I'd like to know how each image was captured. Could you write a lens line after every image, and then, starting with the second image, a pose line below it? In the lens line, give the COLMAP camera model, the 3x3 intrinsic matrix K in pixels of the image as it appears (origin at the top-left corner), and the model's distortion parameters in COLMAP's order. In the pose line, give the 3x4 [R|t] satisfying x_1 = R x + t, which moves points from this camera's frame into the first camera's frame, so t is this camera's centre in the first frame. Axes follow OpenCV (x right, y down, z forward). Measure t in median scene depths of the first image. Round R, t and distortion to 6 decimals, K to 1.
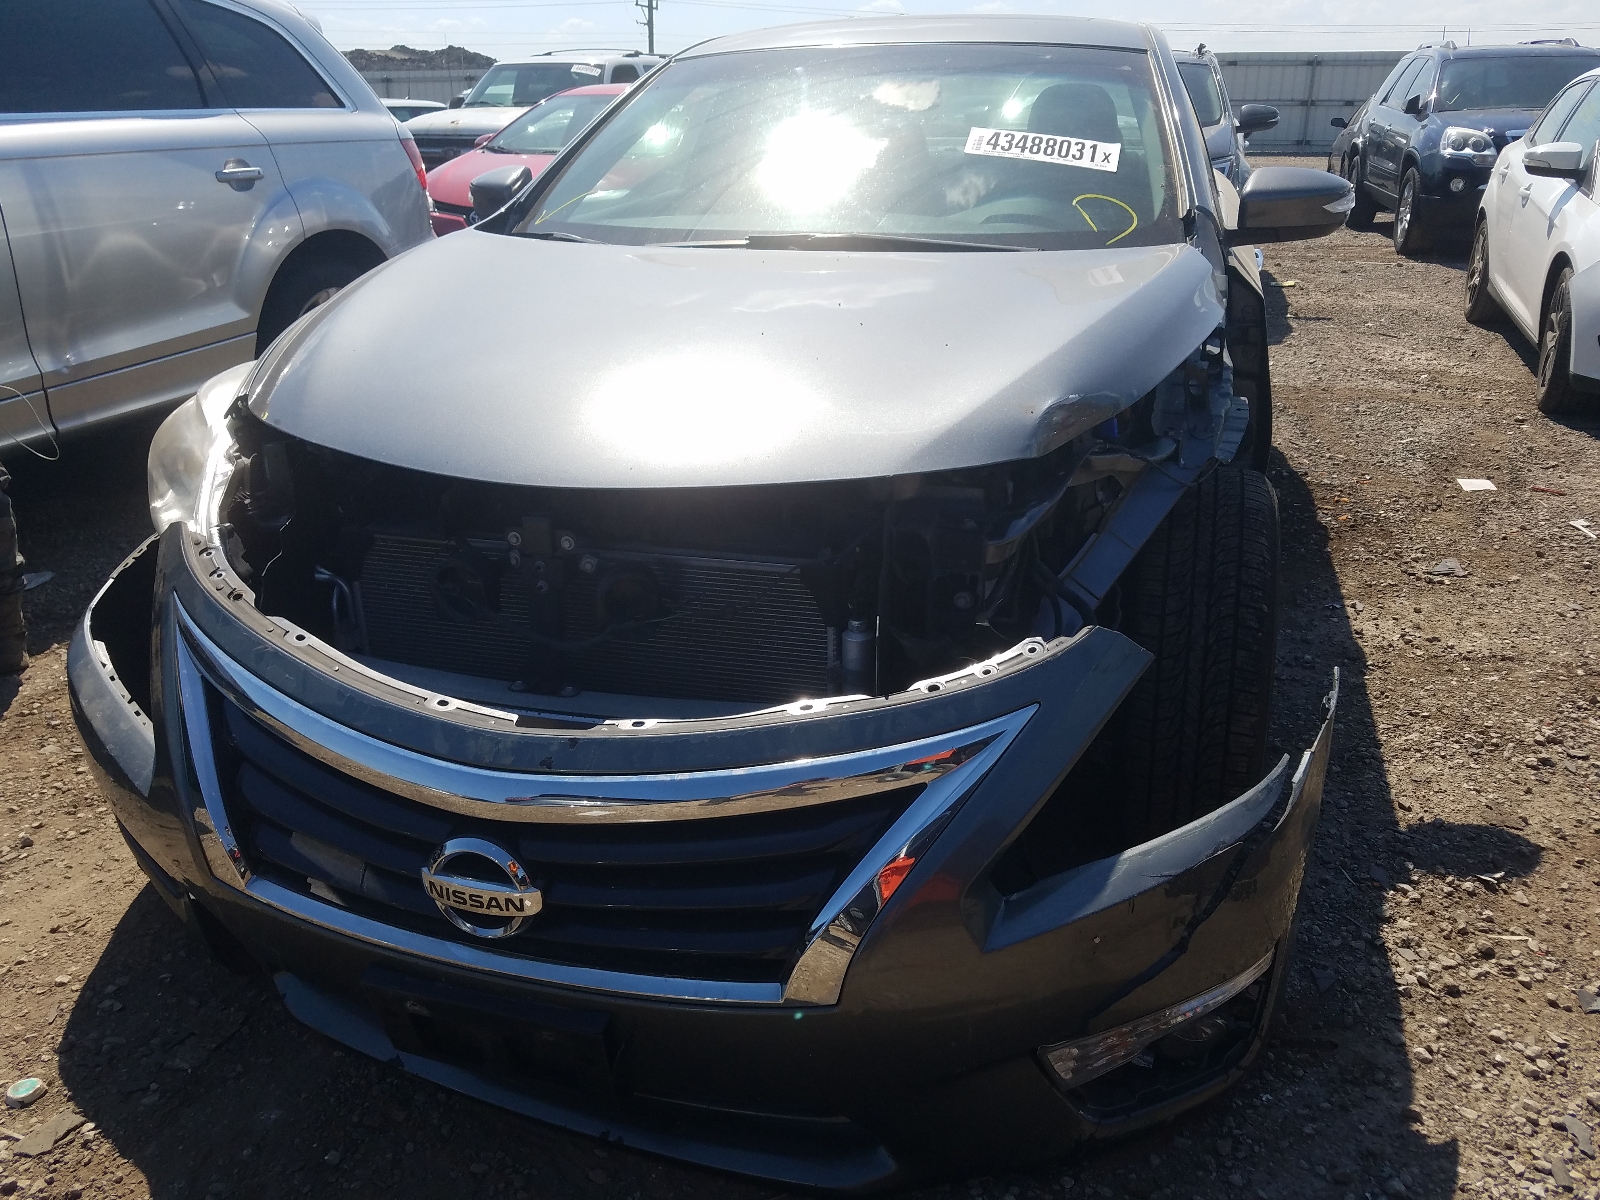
lens RADIAL K [[1214.4, 0, 790.0], [0, 1214.4, 595.8], [0, 0, 1]] dist [0.008445, -0.001202]
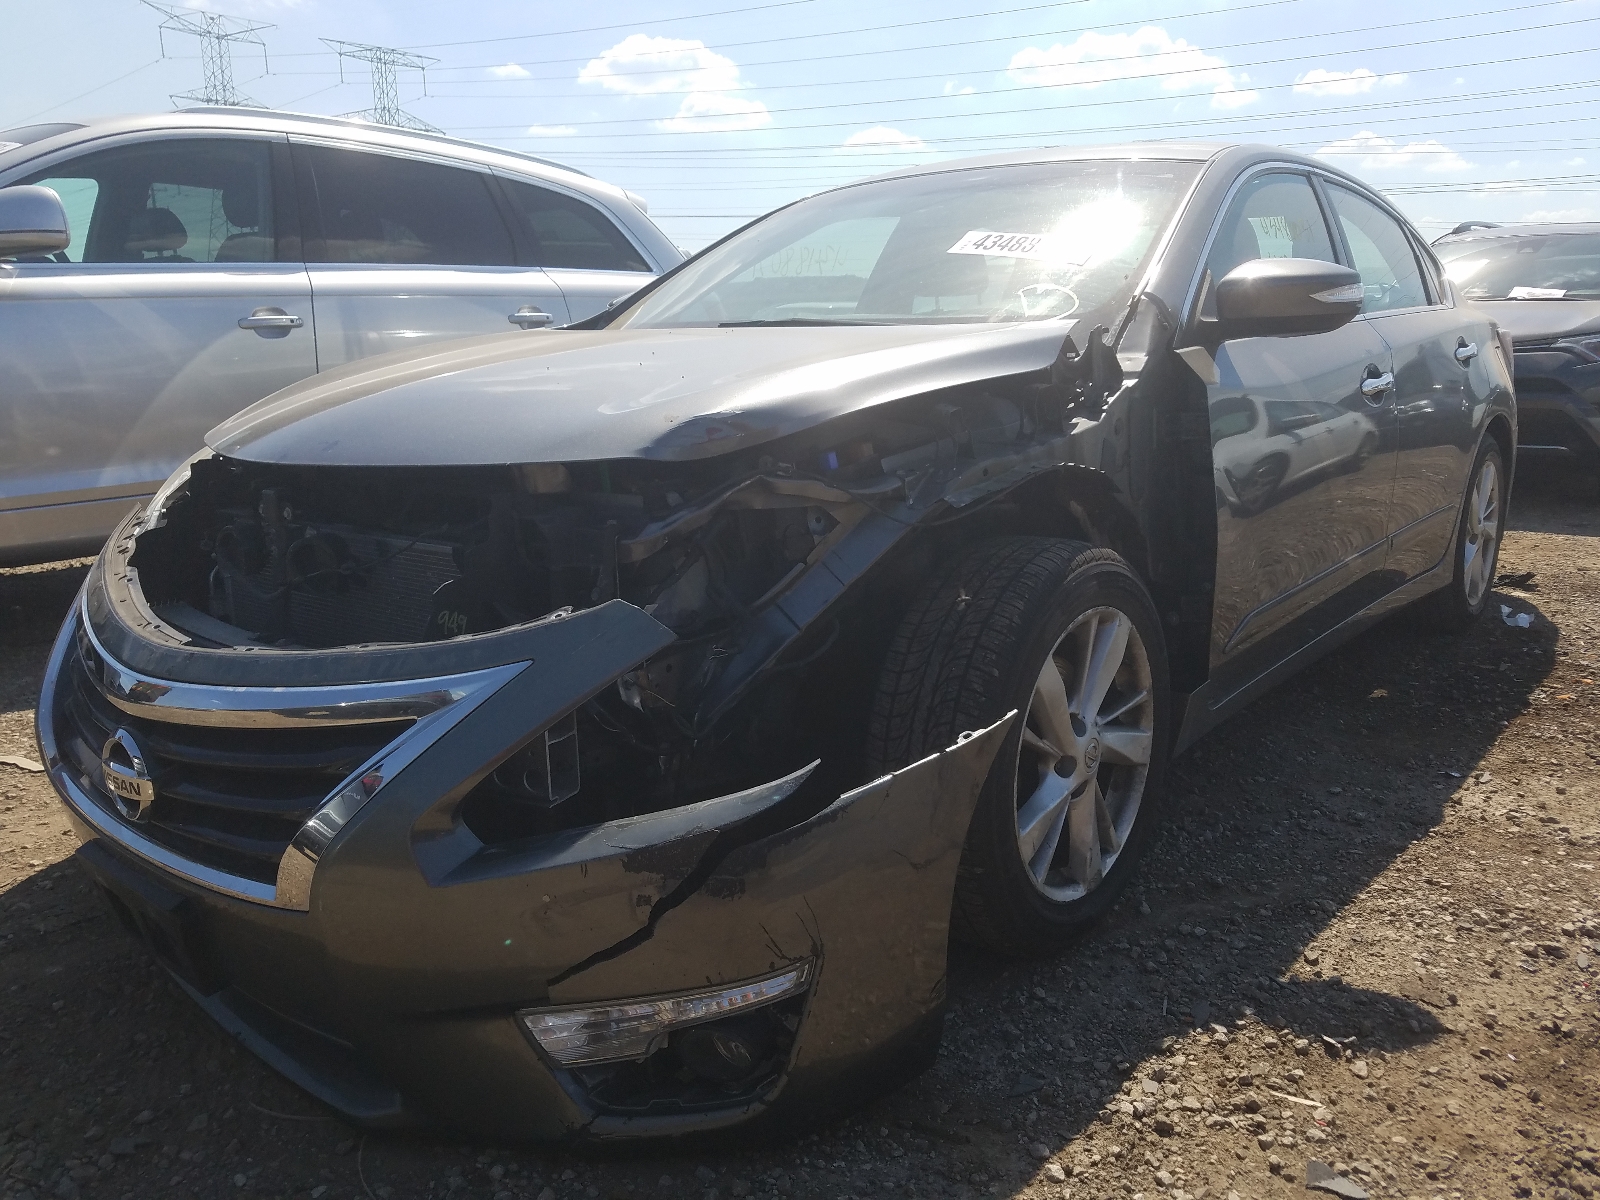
lens RADIAL K [[1214.4, 0, 795.8], [0, 1214.4, 603.7], [0, 0, 1]] dist [0.008445, -0.001202]
pose [[0.929179, 0.078902, -0.361109, 0.629481], [-0.131223, 0.983729, -0.122709, 0.109923], [0.345552, 0.161405, 0.924415, 0.073341]]
